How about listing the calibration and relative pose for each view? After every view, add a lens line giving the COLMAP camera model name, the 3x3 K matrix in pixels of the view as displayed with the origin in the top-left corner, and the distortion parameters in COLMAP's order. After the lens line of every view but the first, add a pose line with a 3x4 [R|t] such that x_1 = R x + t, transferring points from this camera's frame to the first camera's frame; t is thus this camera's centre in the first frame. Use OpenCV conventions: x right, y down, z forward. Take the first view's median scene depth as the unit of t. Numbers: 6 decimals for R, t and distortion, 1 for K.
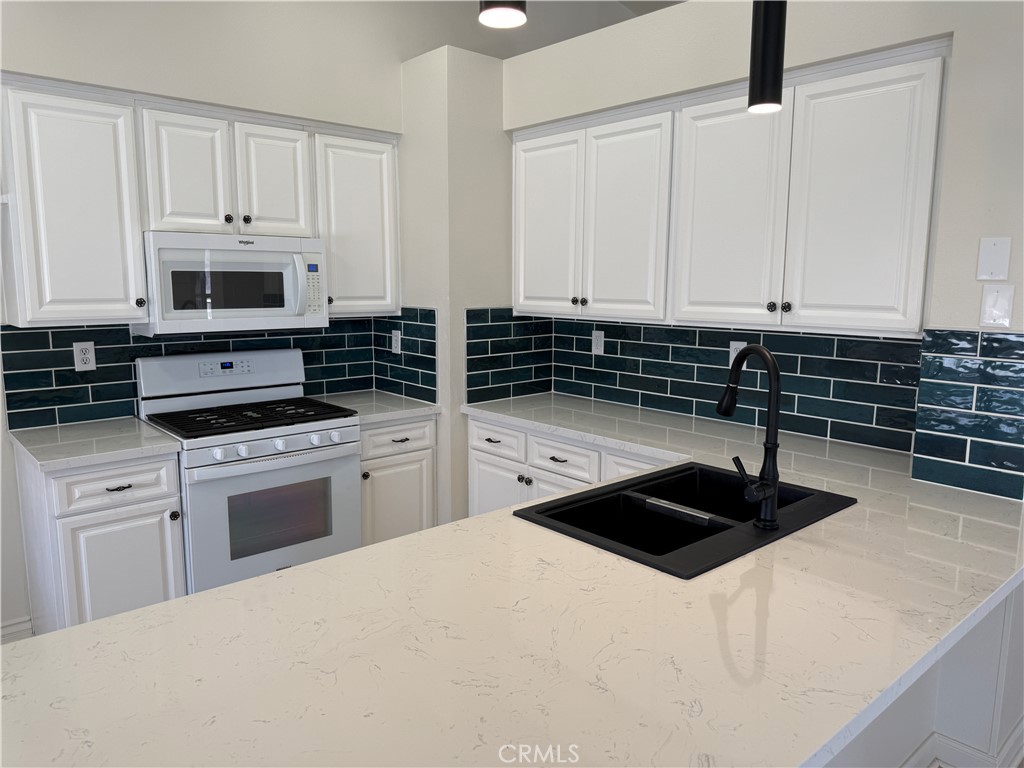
lens RADIAL K [[727.8, 0, 515.2], [0, 727.8, 384.8], [0, 0, 1]] dist [0.029412, -0.029541]
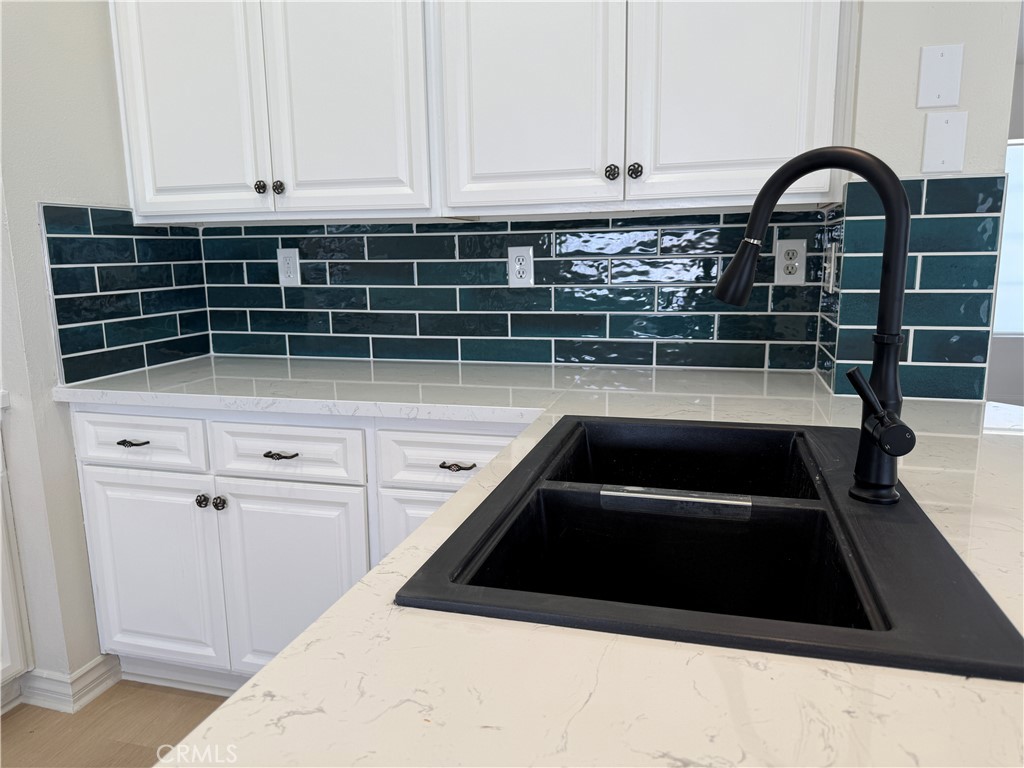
lens RADIAL K [[727.8, 0, 510.1], [0, 727.8, 383.1], [0, 0, 1]] dist [0.029412, -0.029541]
pose [[0.840998, -0.111341, 0.529458, -0.077500], [0.100066, 0.993722, 0.050026, 0.031908], [-0.531704, 0.010909, 0.846860, 0.372854]]
